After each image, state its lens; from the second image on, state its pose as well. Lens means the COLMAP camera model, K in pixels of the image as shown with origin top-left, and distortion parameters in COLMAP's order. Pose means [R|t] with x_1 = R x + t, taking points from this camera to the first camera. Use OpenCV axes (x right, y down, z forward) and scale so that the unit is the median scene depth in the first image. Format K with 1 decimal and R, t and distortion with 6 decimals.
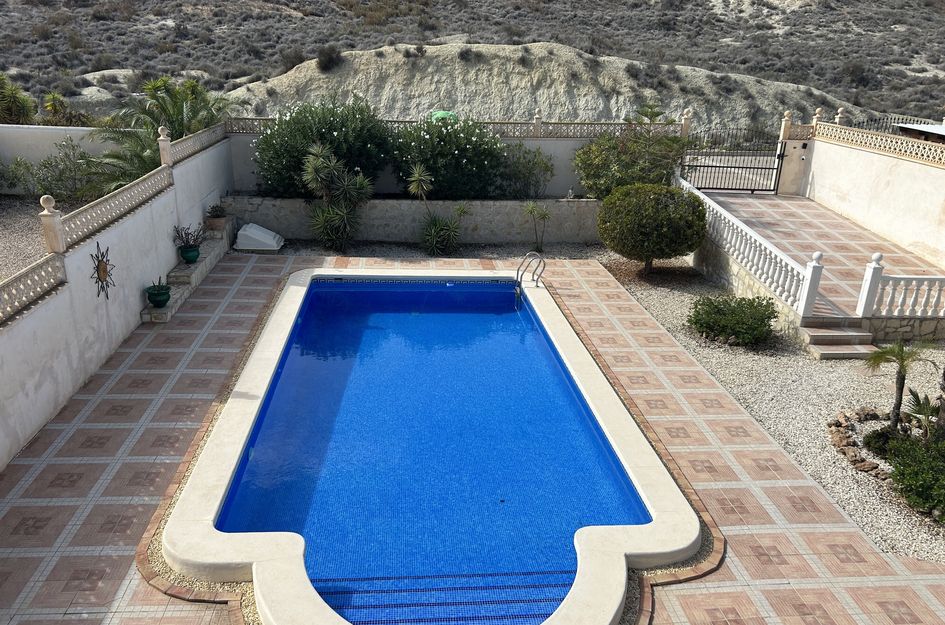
lens RADIAL K [[713.7, 0, 472.5], [0, 713.7, 312.5], [0, 0, 1]] dist [0.077647, -0.079828]
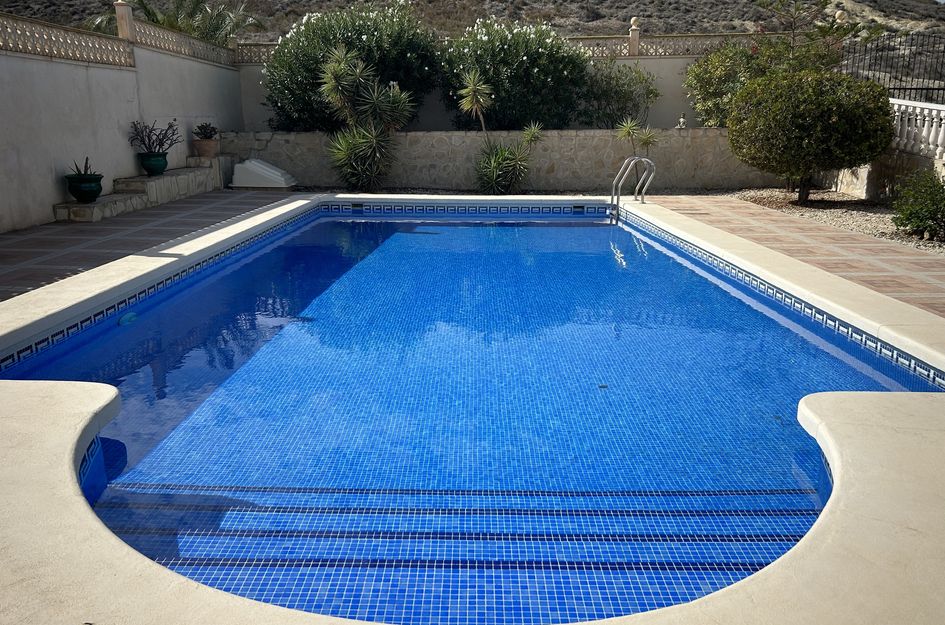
lens RADIAL K [[771.9, 0, 472.5], [0, 771.9, 312.5], [0, 0, 1]] dist [0.011508, 0.001262]
pose [[0.994497, -0.005326, -0.104630, 0.005765], [-0.006137, 0.994031, -0.108926, 0.121694], [0.104585, 0.108968, 0.988528, 0.226762]]
